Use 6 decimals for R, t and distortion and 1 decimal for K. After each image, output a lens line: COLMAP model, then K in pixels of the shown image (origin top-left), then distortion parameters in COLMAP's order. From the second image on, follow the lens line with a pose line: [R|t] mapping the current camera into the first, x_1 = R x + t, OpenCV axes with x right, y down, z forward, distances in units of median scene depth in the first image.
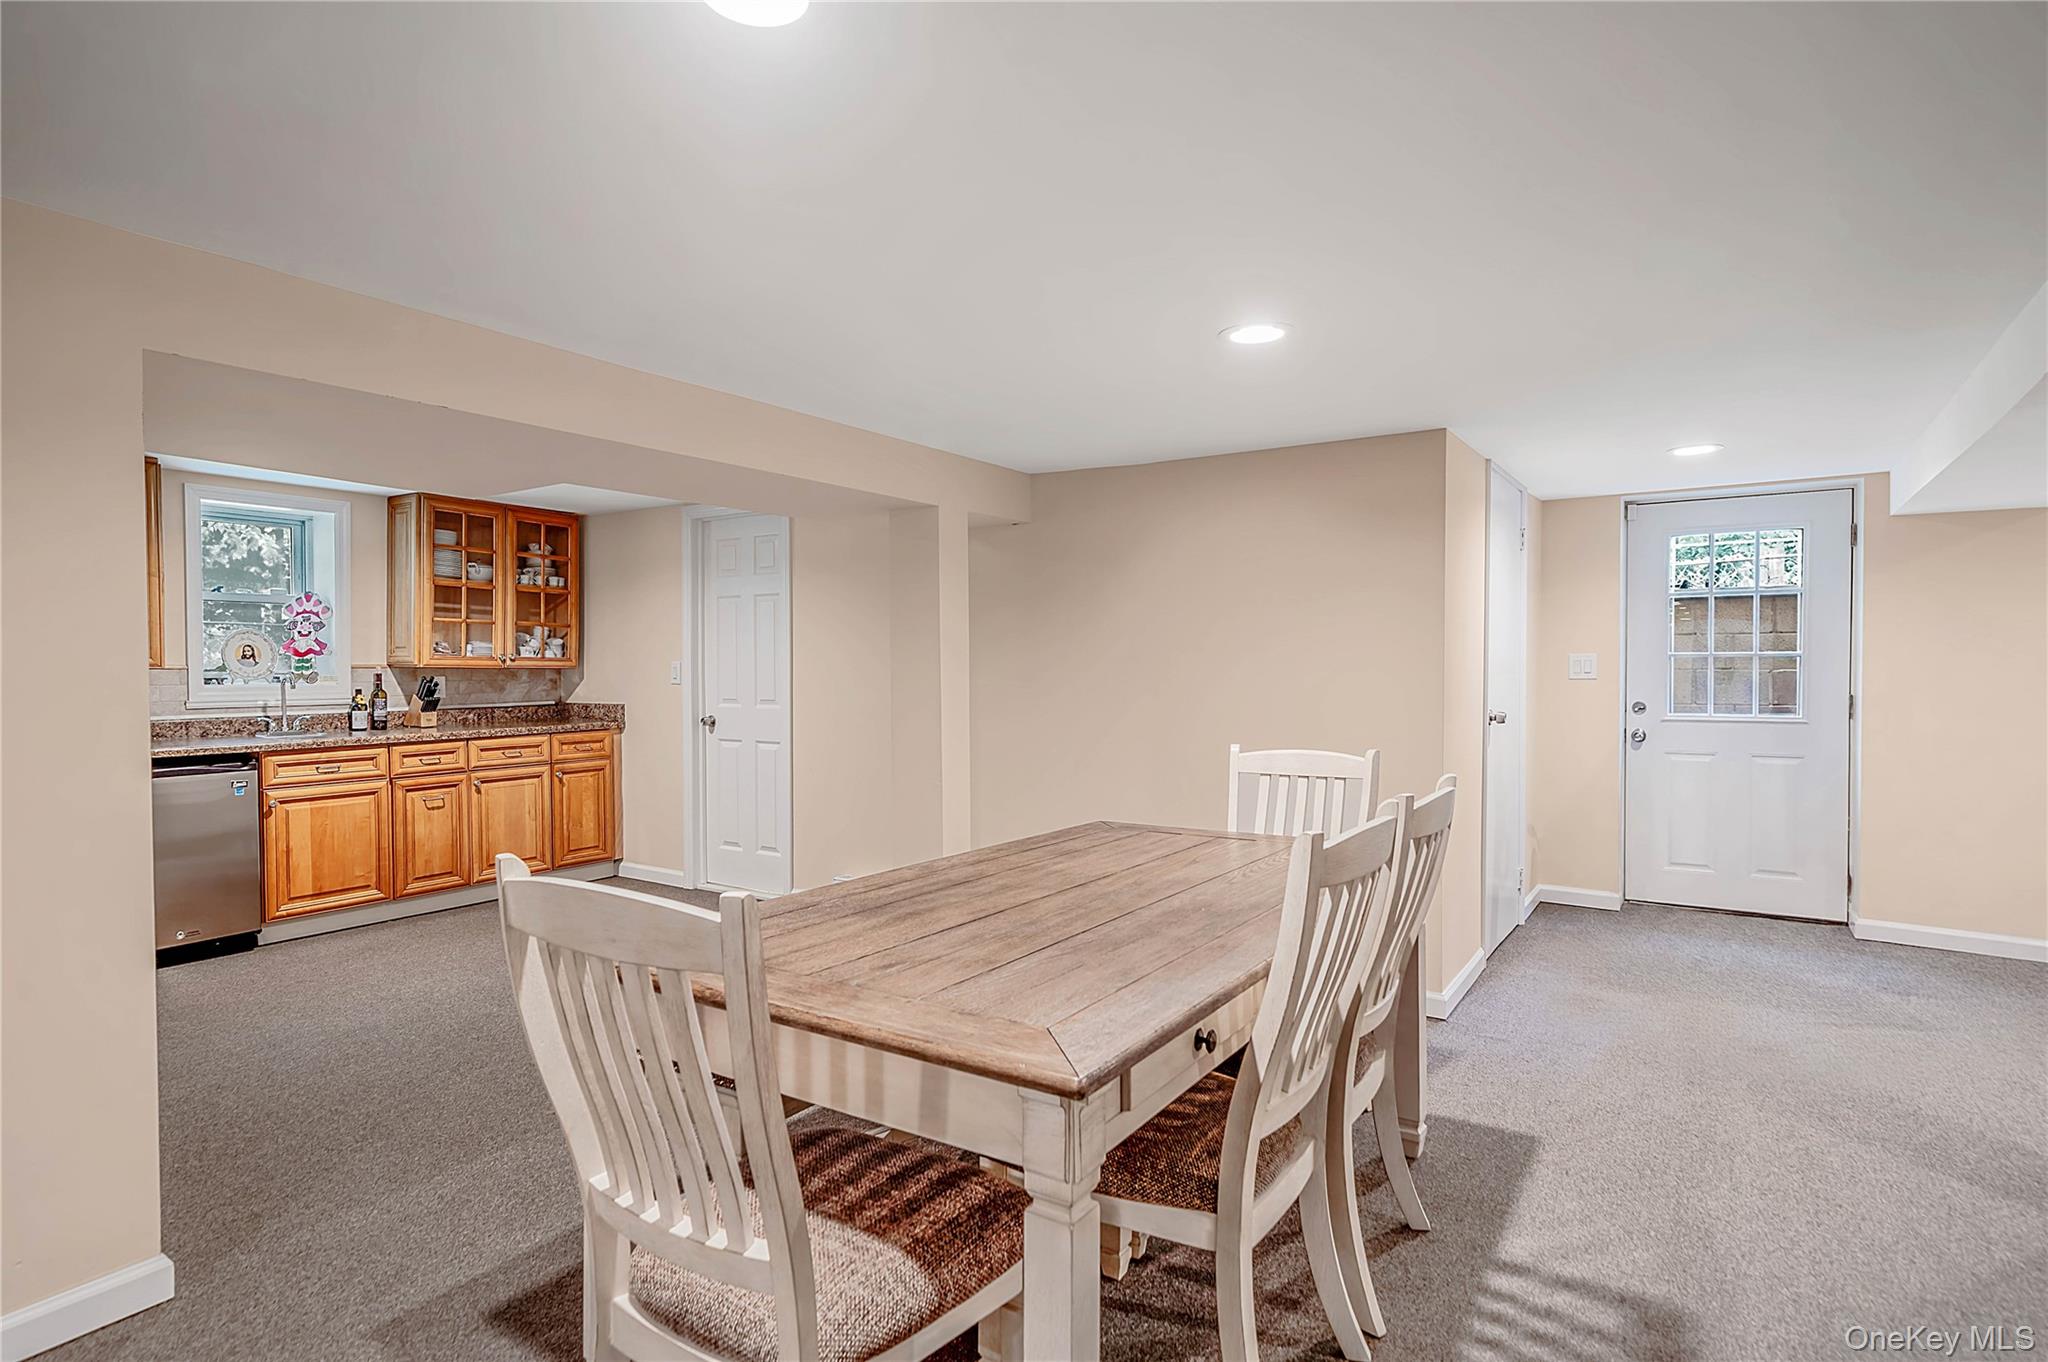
lens RADIAL K [[1038.0, 0, 1024.0], [0, 1038.0, 681.0], [0, 0, 1]] dist [0.001893, -0.000146]
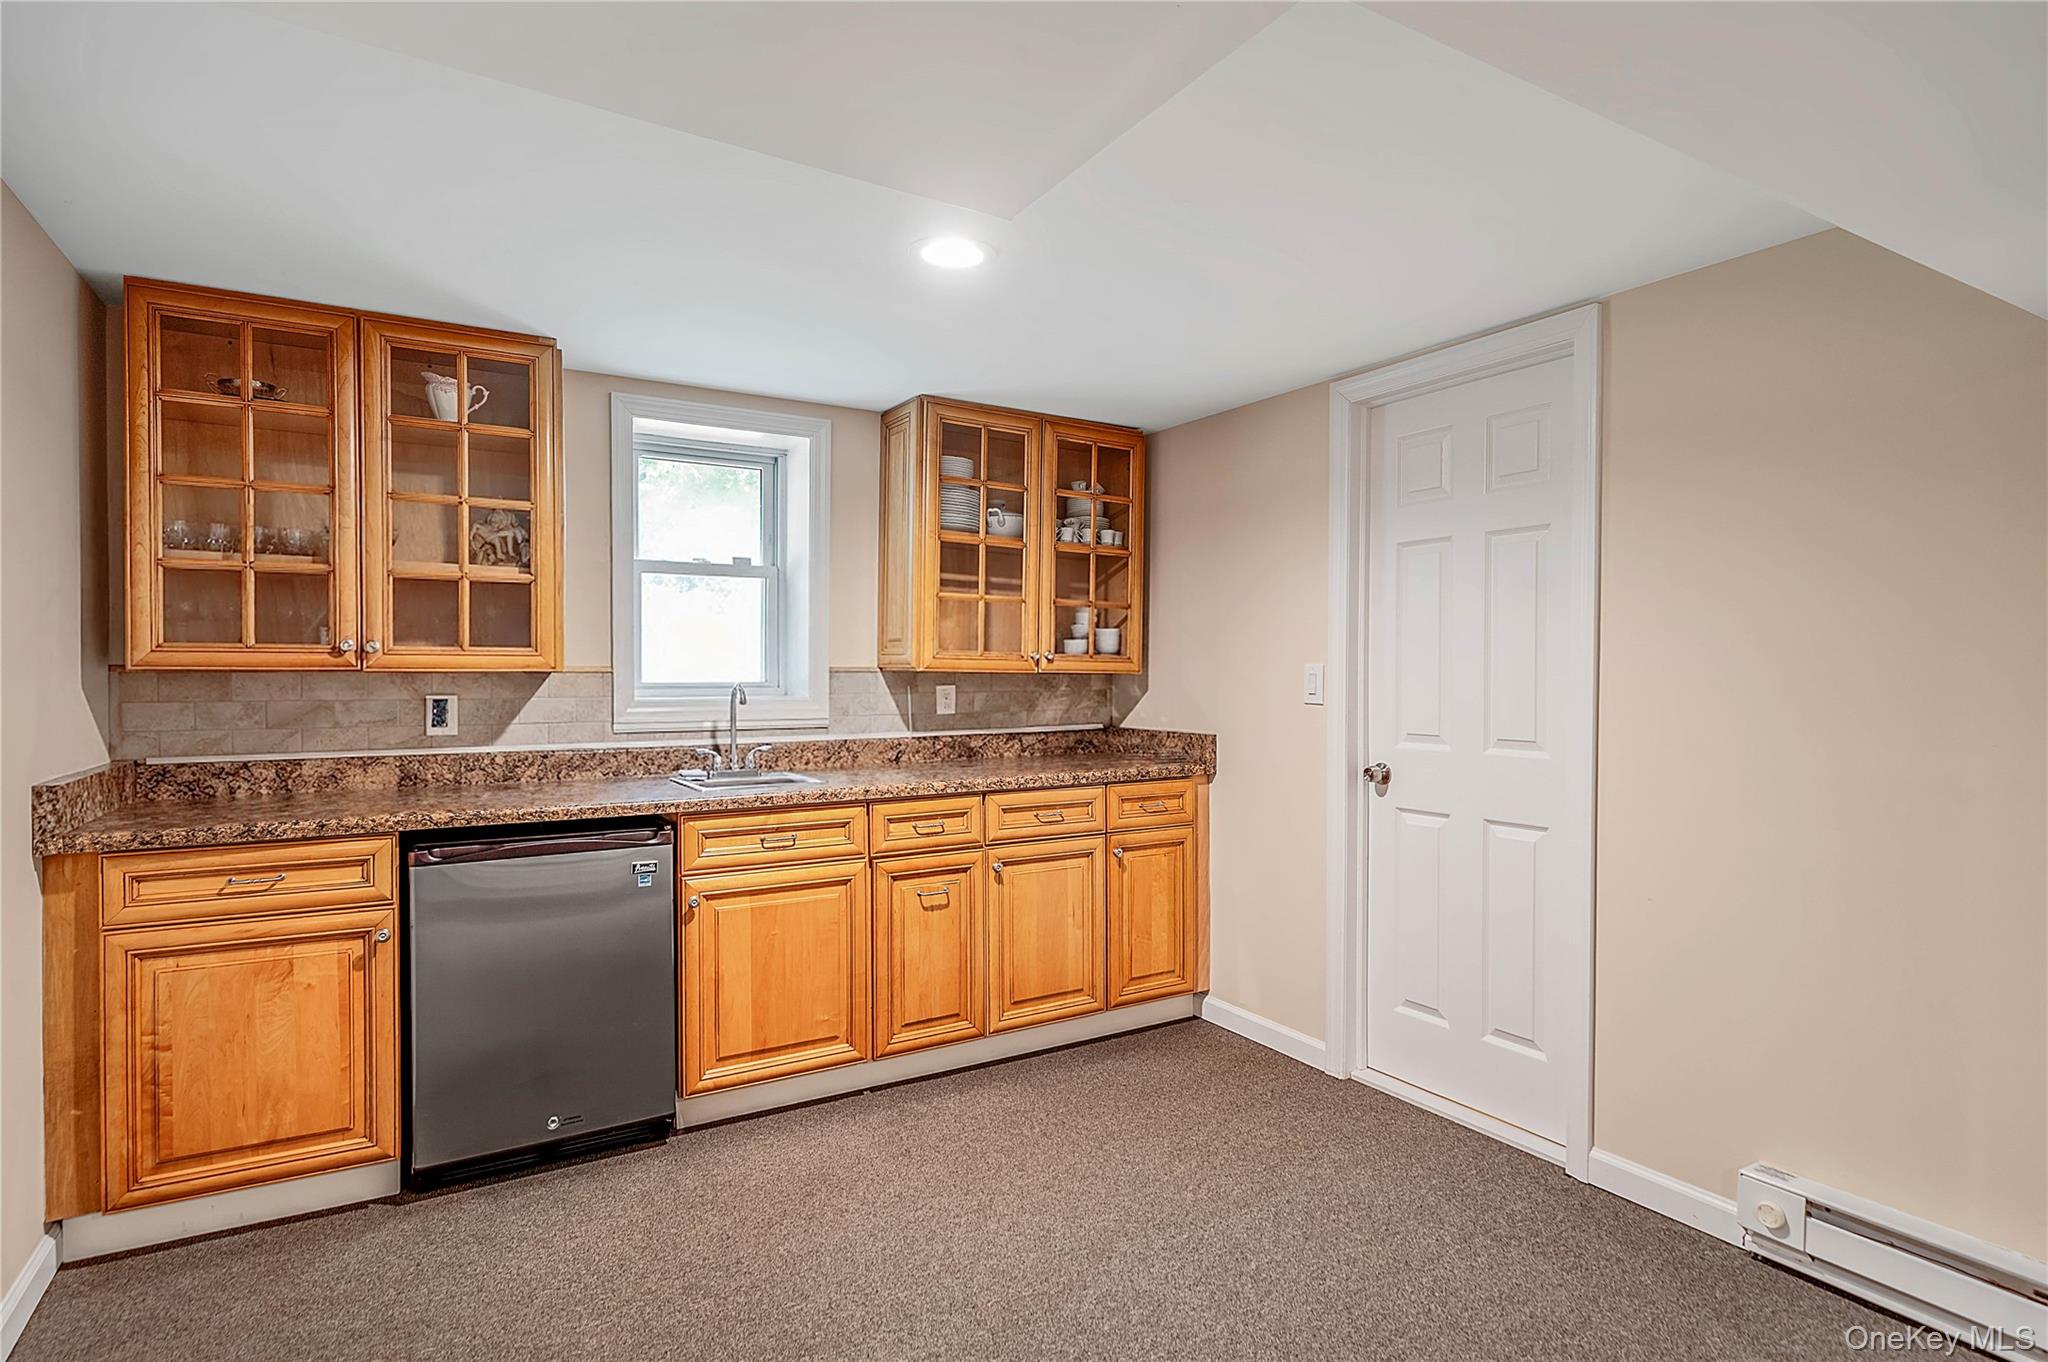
lens RADIAL K [[1038.0, 0, 1024.0], [0, 1038.0, 681.0], [0, 0, 1]] dist [0.001893, -0.000146]
pose [[0.898575, 0.010702, -0.438689, -0.243680], [-0.012317, 0.999924, -0.000835, -0.007836], [0.438647, 0.006154, 0.898639, 0.453757]]
